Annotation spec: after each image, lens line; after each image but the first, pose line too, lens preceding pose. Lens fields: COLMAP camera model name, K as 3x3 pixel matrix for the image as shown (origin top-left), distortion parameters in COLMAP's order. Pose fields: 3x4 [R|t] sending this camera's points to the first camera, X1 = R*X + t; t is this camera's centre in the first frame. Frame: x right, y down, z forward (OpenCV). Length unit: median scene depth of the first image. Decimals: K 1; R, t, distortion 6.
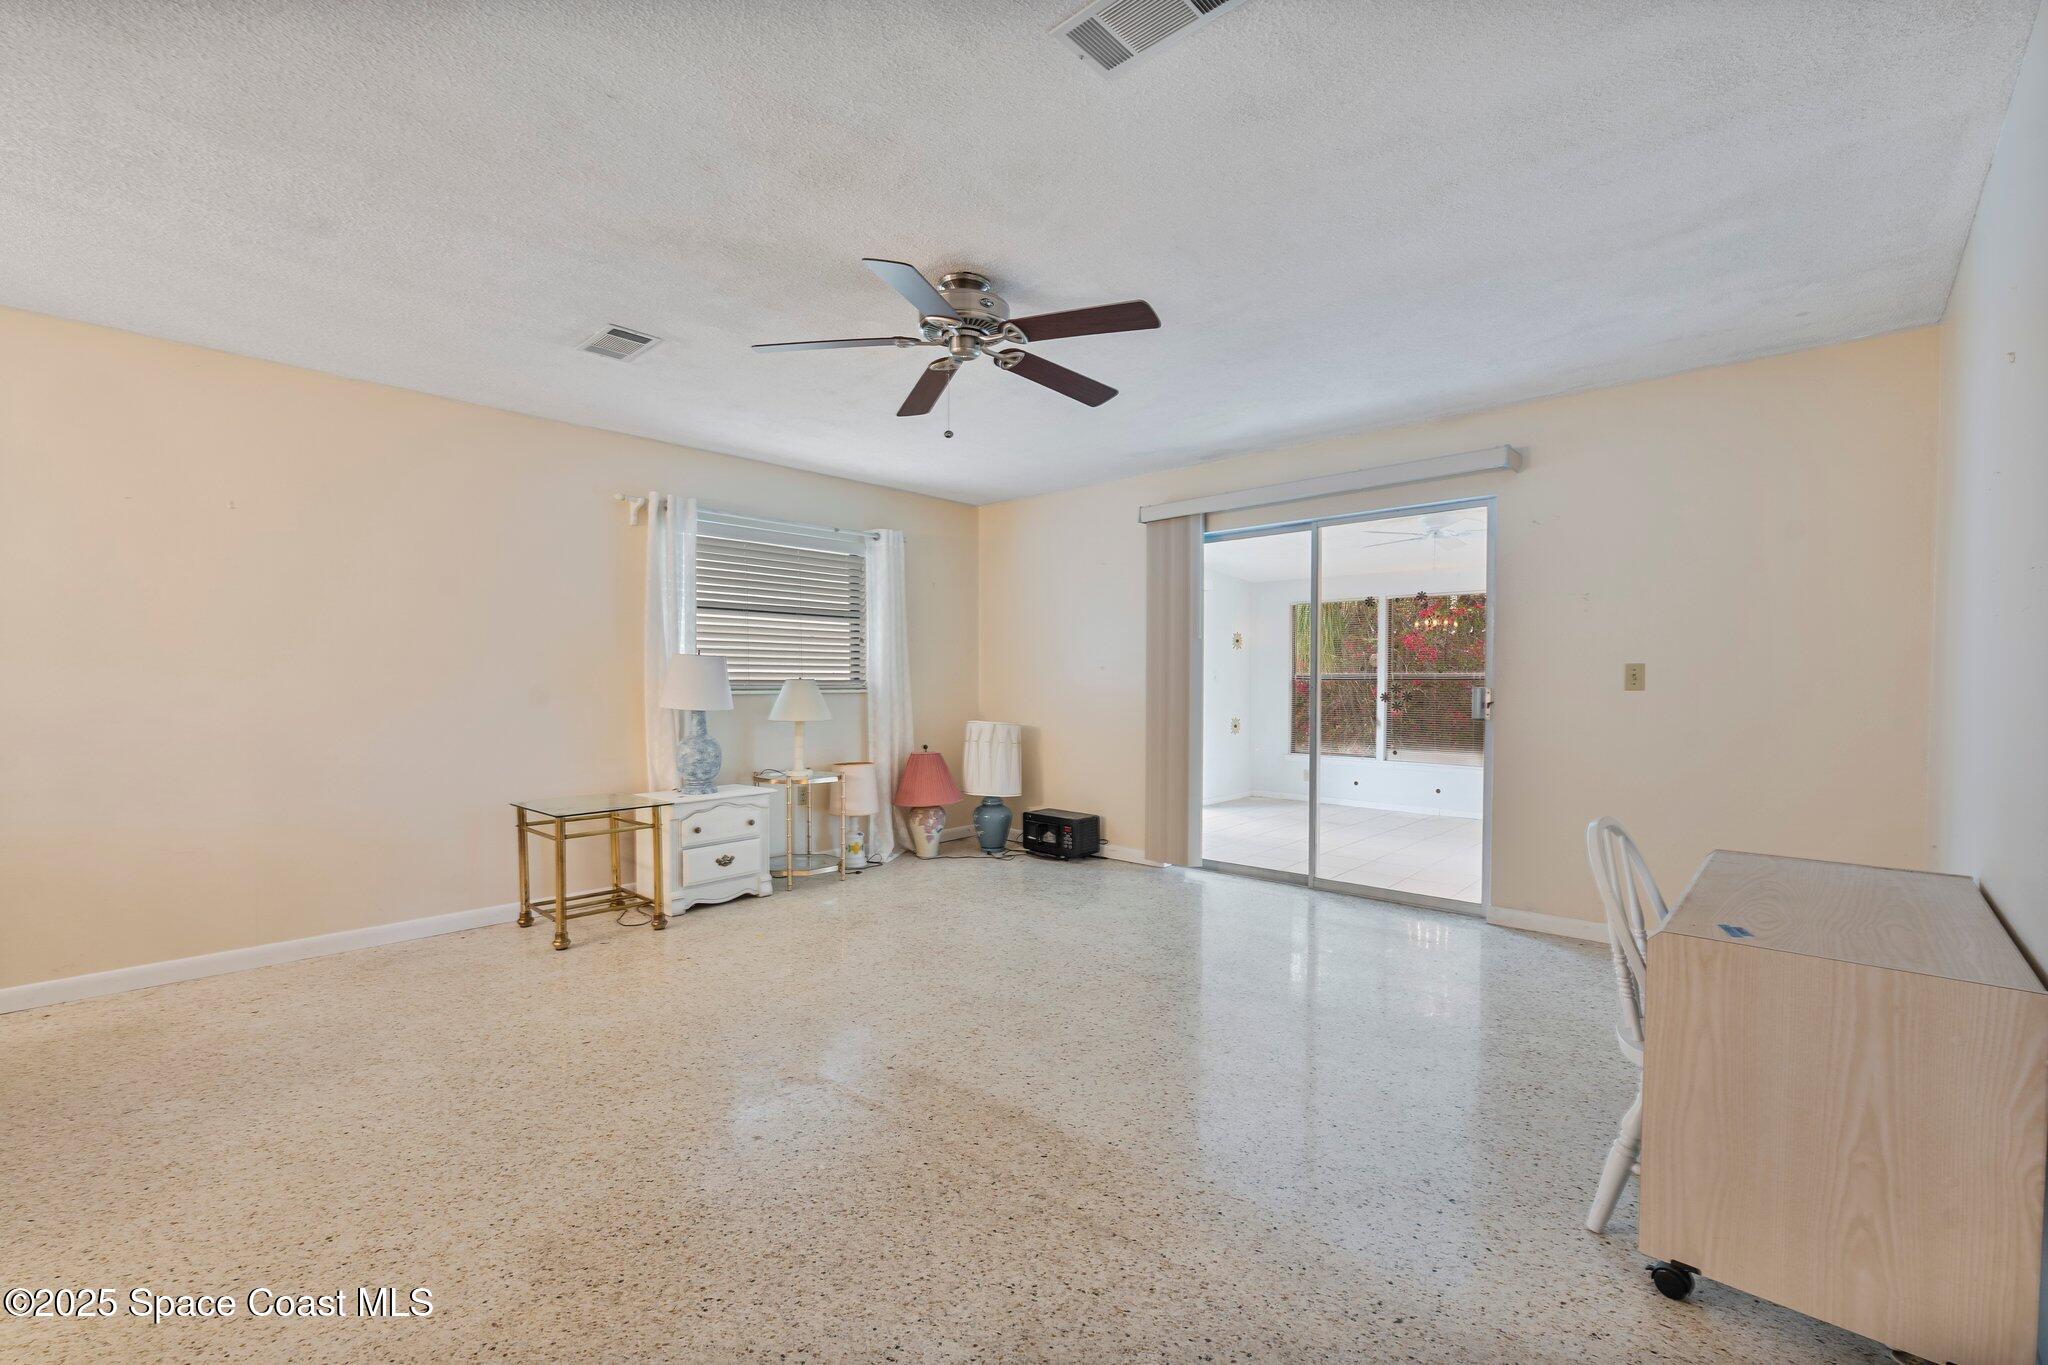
lens RADIAL K [[844.6, 0, 1052.1], [0, 844.6, 694.0], [0, 0, 1]] dist [0.000118, -0.000169]
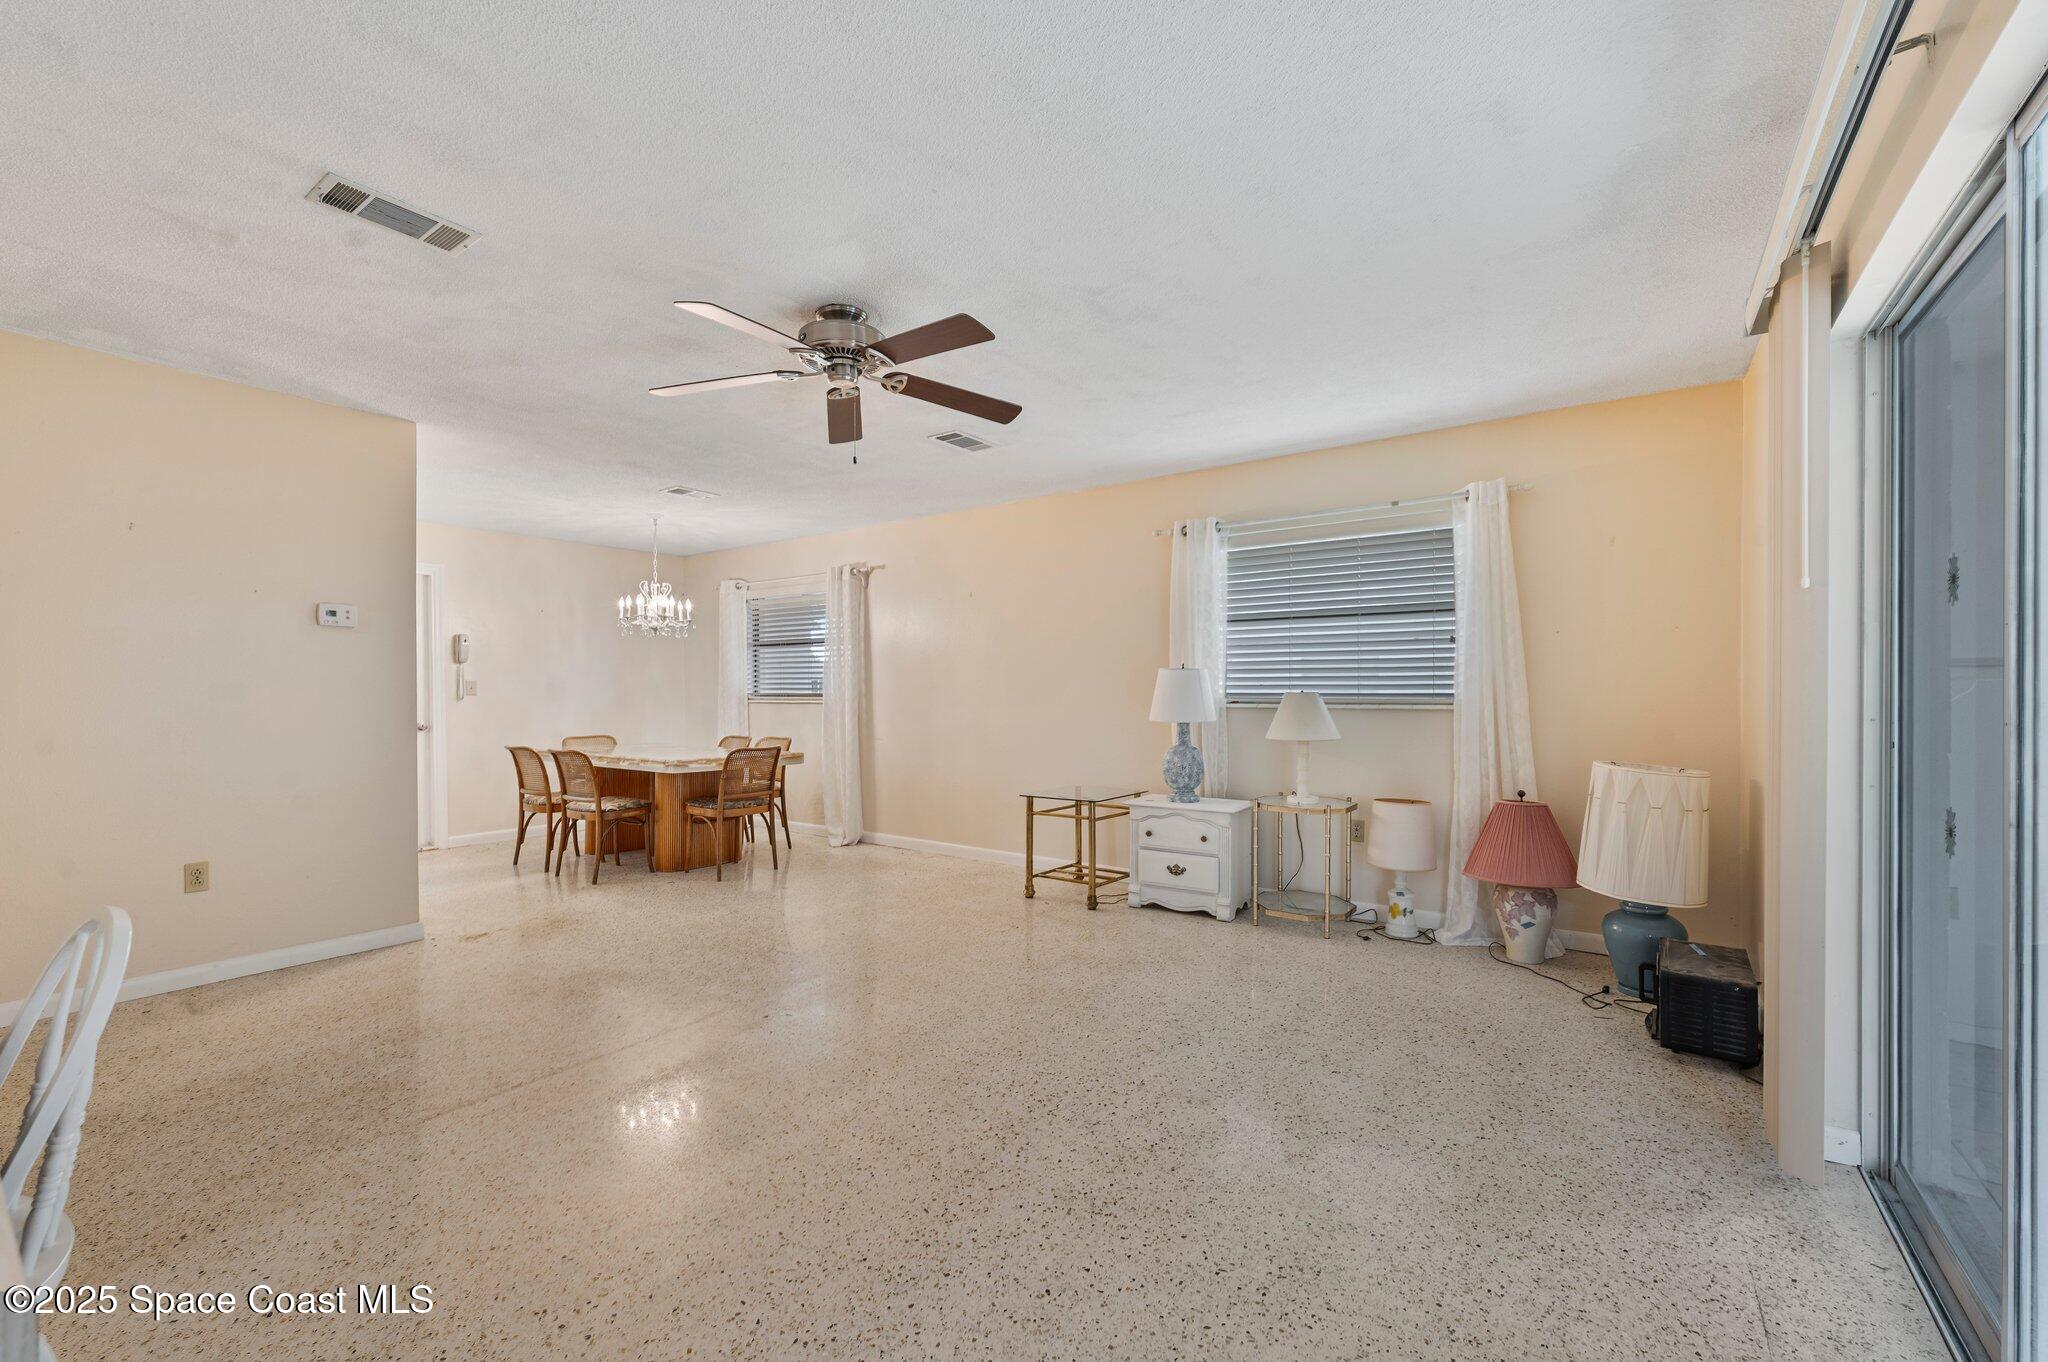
lens RADIAL K [[829.3, 0, 1022.1], [0, 829.3, 689.2], [0, 0, 1]] dist [0.001099, -0.000114]
pose [[0.115680, -0.002424, -0.993284, 0.569402], [-0.014316, 0.999889, -0.004108, -0.014053], [0.993183, 0.014696, 0.115633, 0.674342]]
